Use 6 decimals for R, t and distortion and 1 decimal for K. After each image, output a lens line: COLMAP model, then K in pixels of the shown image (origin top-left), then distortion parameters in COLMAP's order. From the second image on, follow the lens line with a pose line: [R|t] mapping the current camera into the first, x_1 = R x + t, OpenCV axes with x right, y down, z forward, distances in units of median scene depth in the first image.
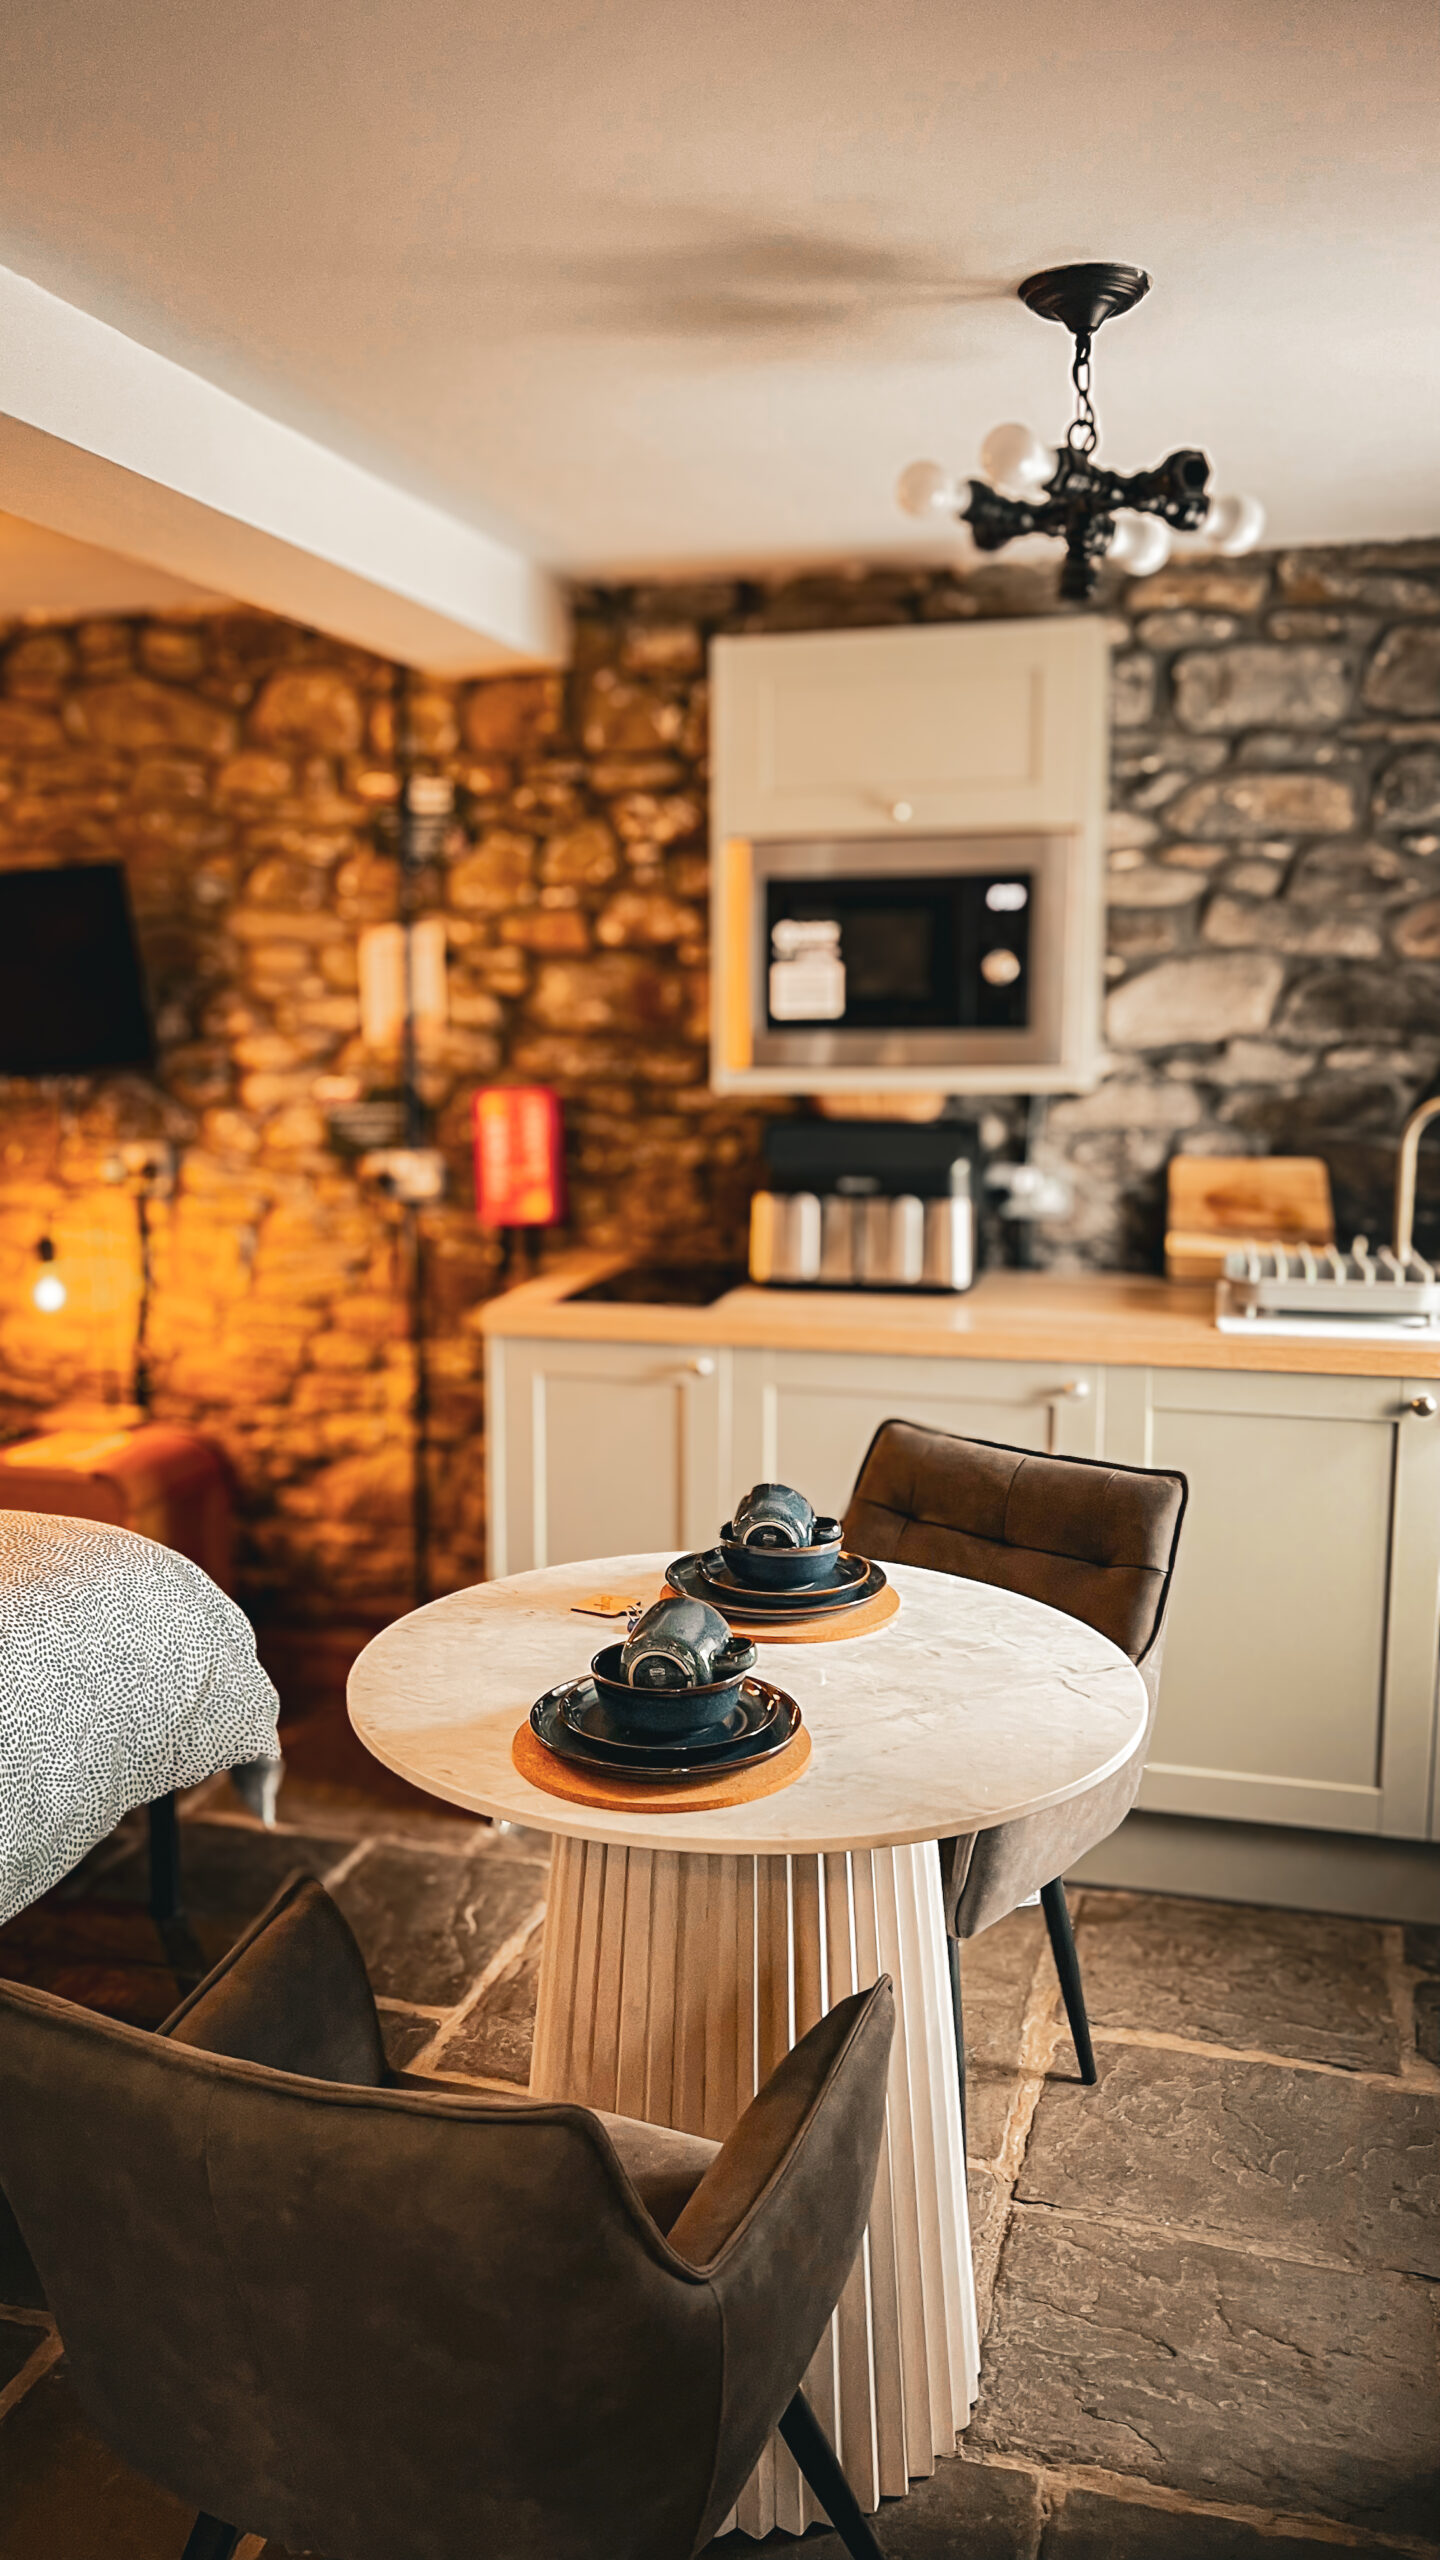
lens RADIAL K [[1904.3, 0, 709.6], [0, 1904.3, 1279.0], [0, 0, 1]] dist [0.047893, -0.044796]
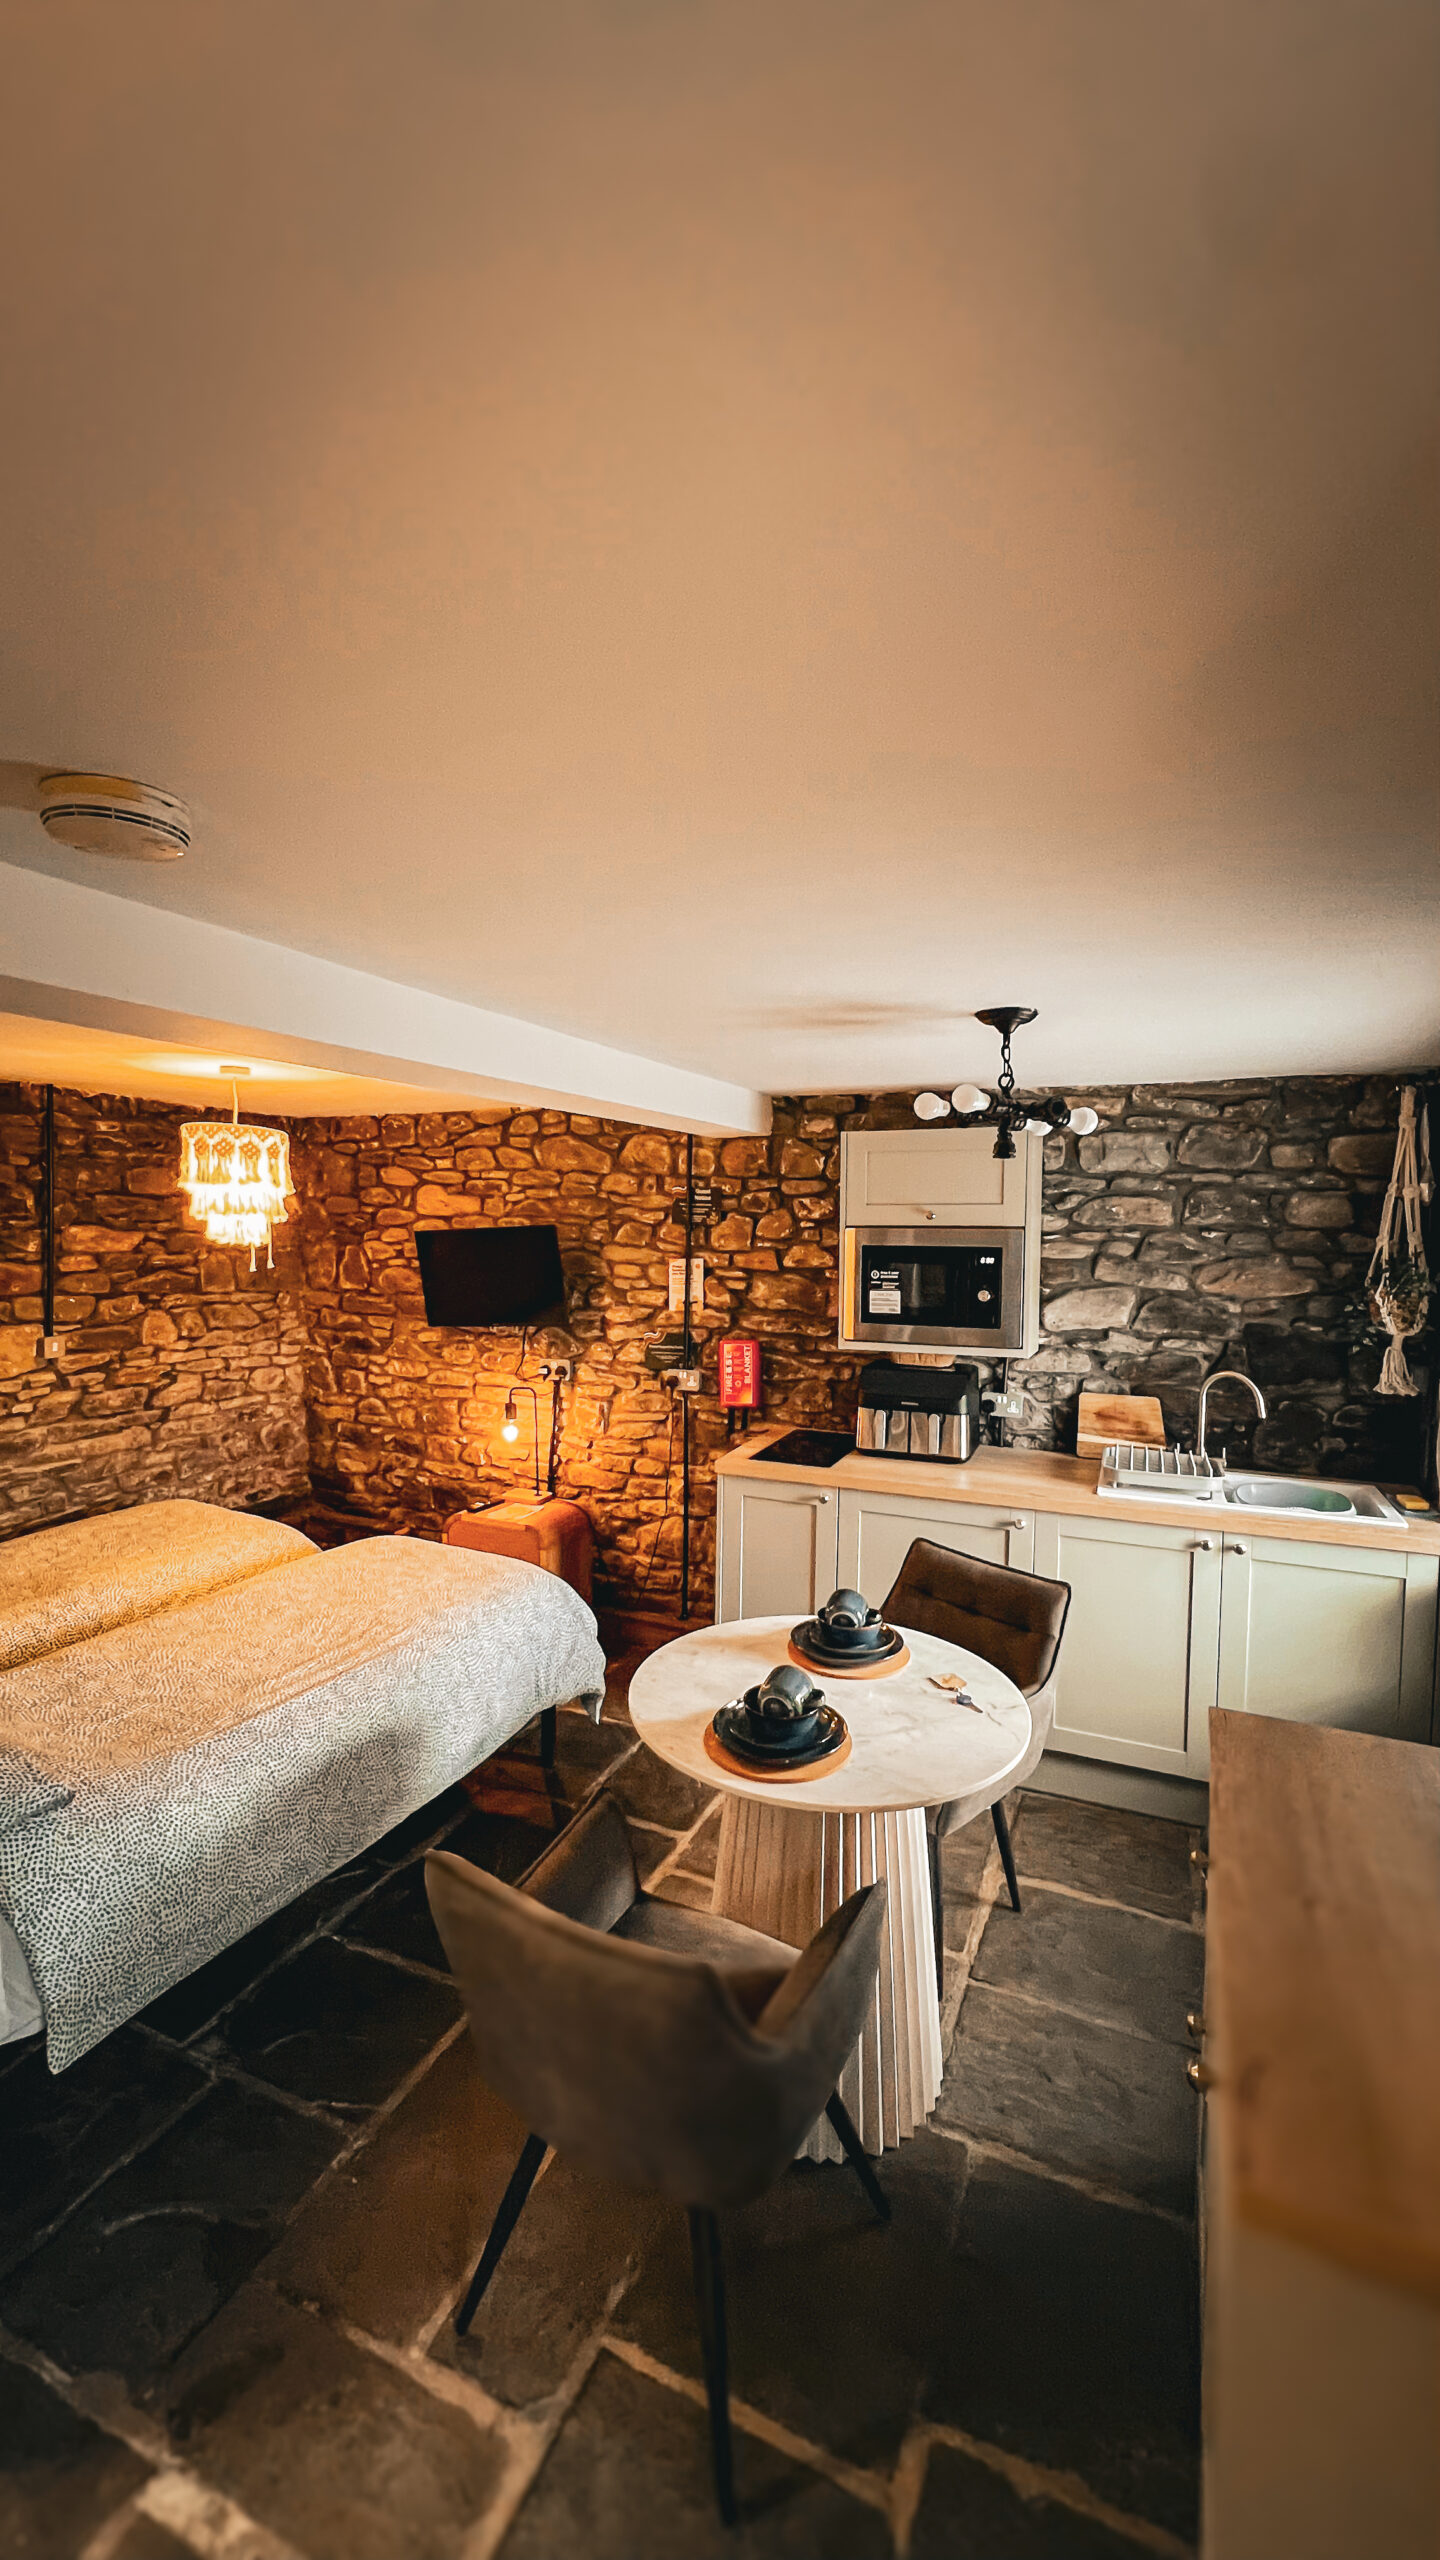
lens RADIAL K [[1022.7, 0, 729.5], [0, 1022.7, 1256.9], [0, 0, 1]] dist [-0.002269, 0.000648]
pose [[0.990509, 0.020089, -0.135968, 0.037641], [-0.033592, 0.994644, -0.097750, -0.096797], [0.133276, 0.101390, 0.985879, -0.075897]]
